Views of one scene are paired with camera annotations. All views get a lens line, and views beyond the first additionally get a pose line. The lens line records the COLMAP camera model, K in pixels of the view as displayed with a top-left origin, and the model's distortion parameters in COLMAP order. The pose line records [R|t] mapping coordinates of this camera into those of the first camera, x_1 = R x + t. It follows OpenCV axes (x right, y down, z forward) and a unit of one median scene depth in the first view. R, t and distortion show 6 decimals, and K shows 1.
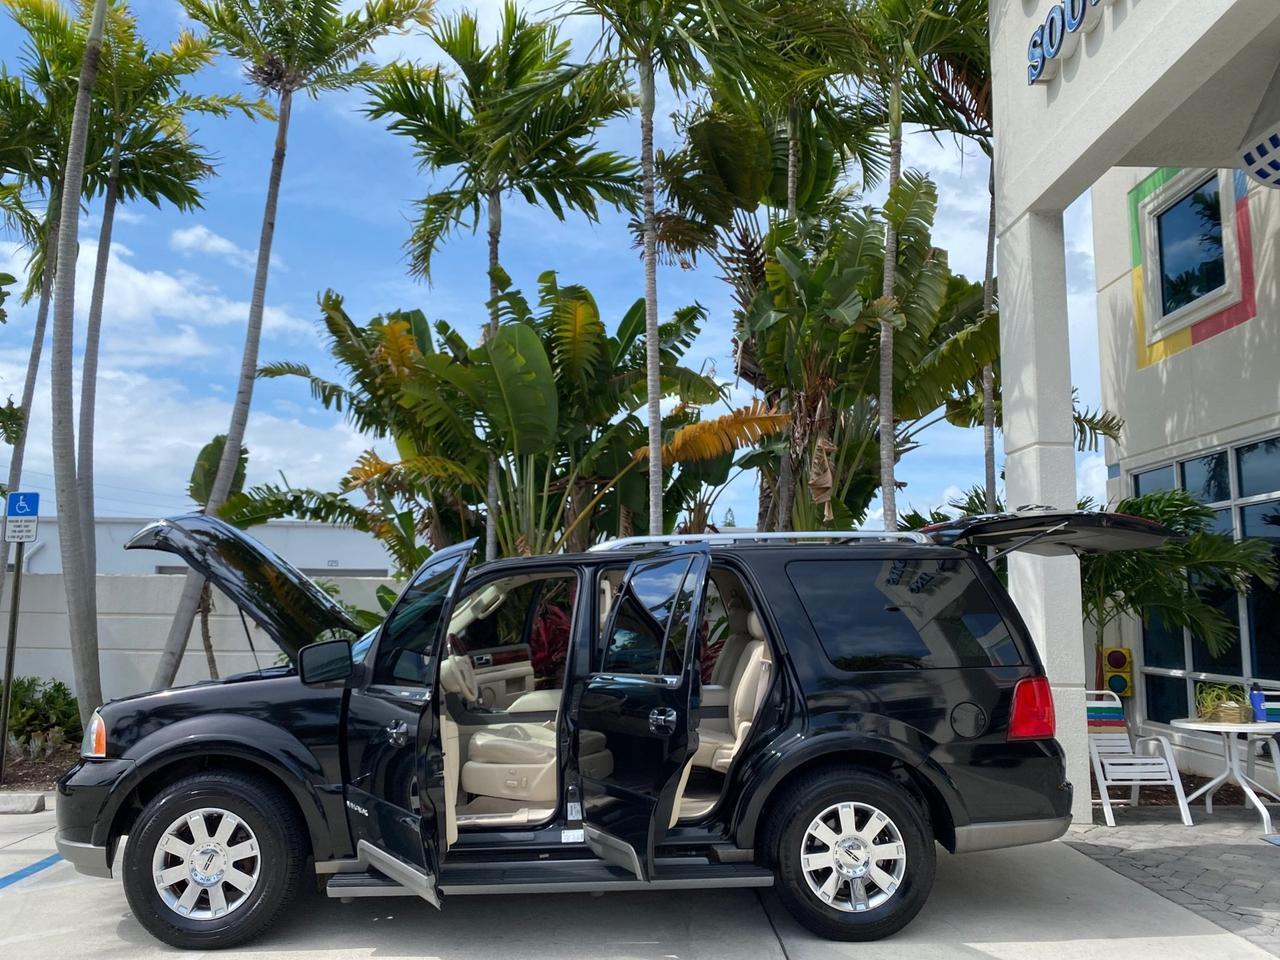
lens RADIAL K [[988.3, 0, 644.3], [0, 988.3, 468.0], [0, 0, 1]] dist [0.023712, -0.027203]
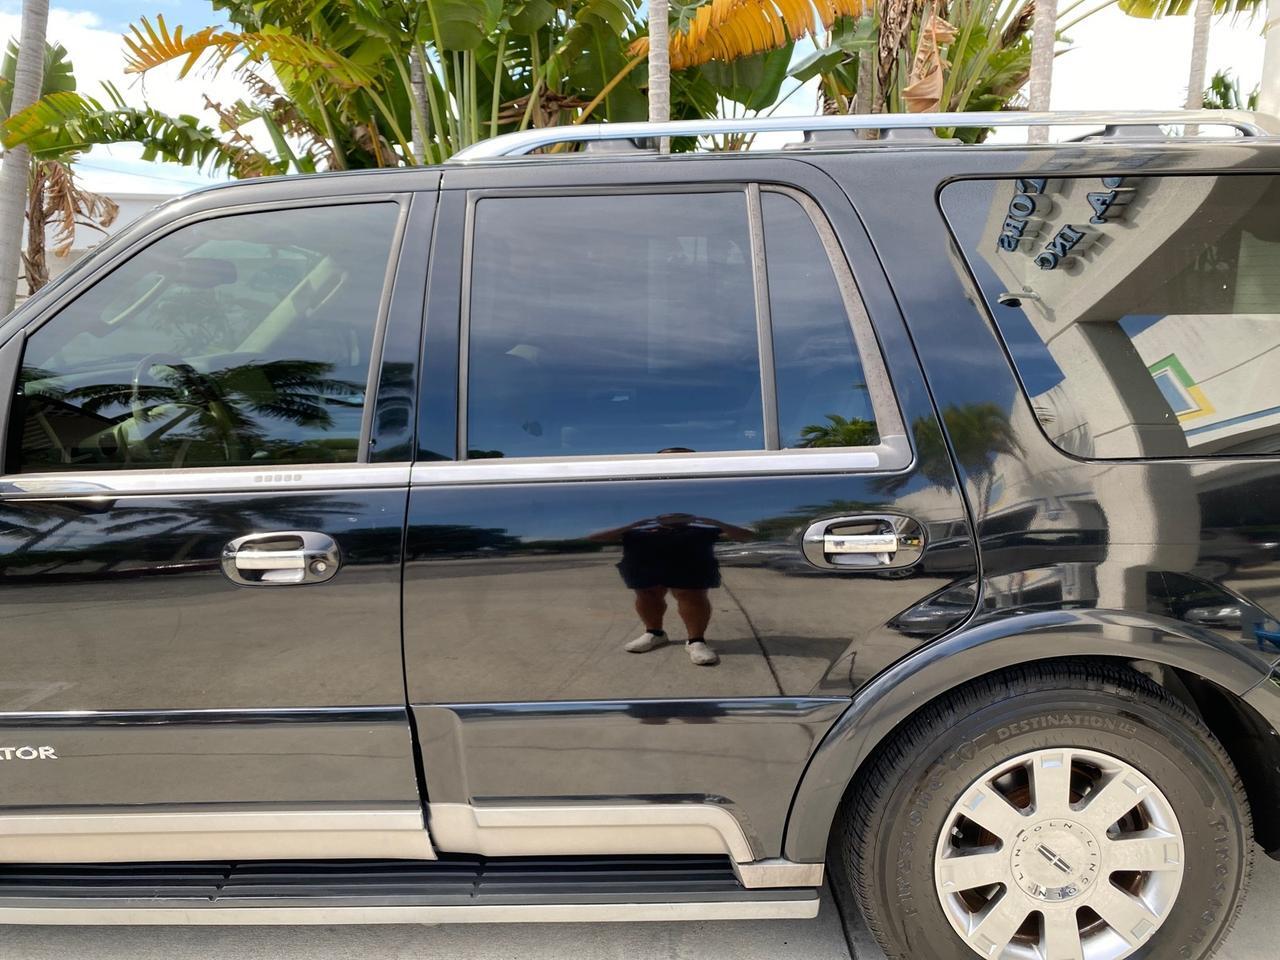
lens RADIAL K [[988.3, 0, 644.6], [0, 988.3, 472.8], [0, 0, 1]] dist [0.023712, -0.027203]
pose [[0.999487, 0.009289, -0.030658, 0.022940], [0.000520, 0.952204, 0.305463, 0.051886], [0.032031, -0.305322, 0.951710, 0.335252]]
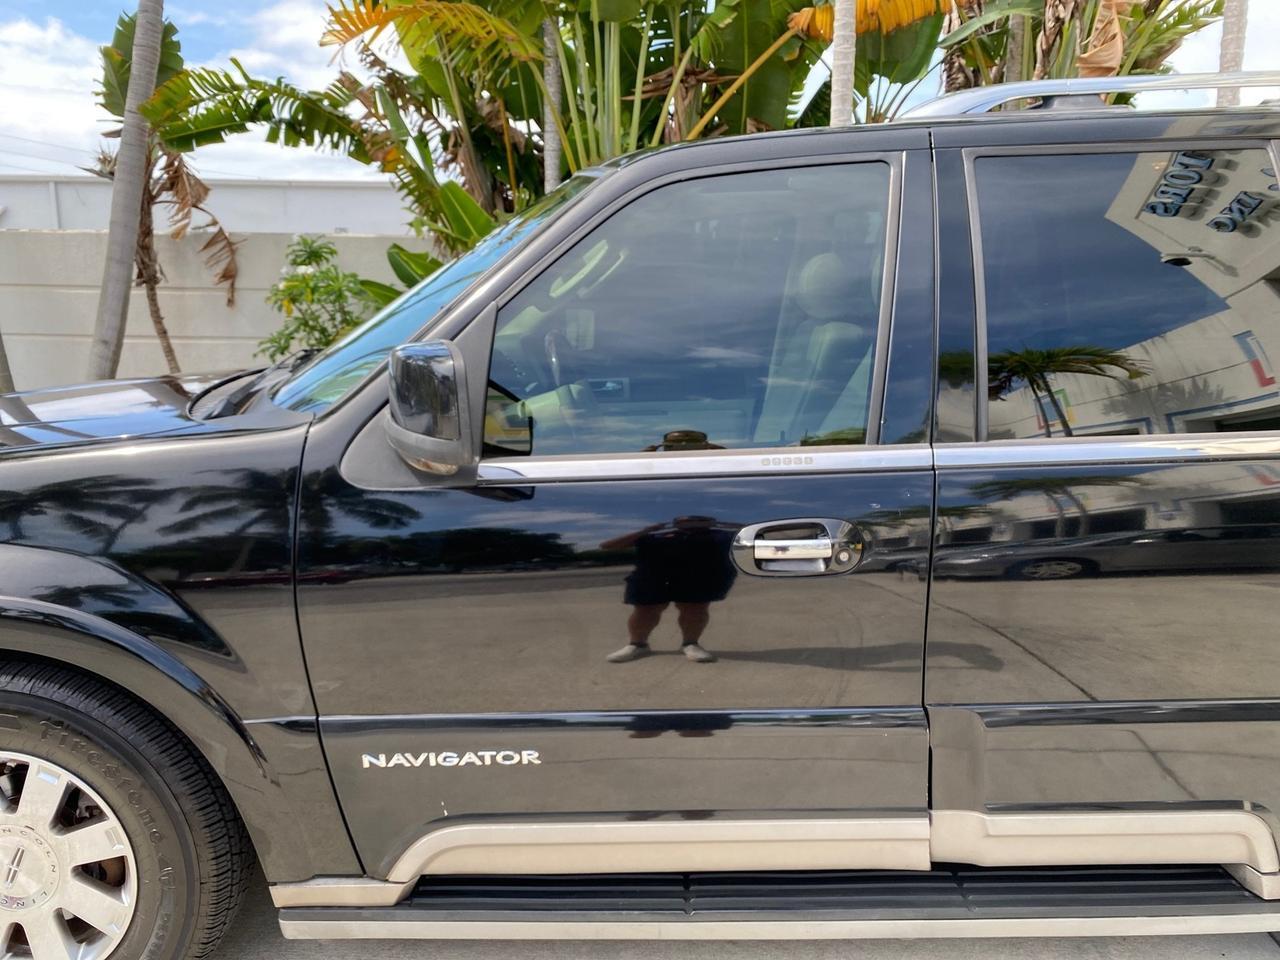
lens RADIAL K [[988.3, 0, 636.2], [0, 988.3, 473.9], [0, 0, 1]] dist [0.023712, -0.027203]
pose [[0.999554, 0.006485, -0.029135, -0.087938], [0.003158, 0.947655, 0.319281, 0.057600], [0.029680, -0.319230, 0.947212, 0.347418]]
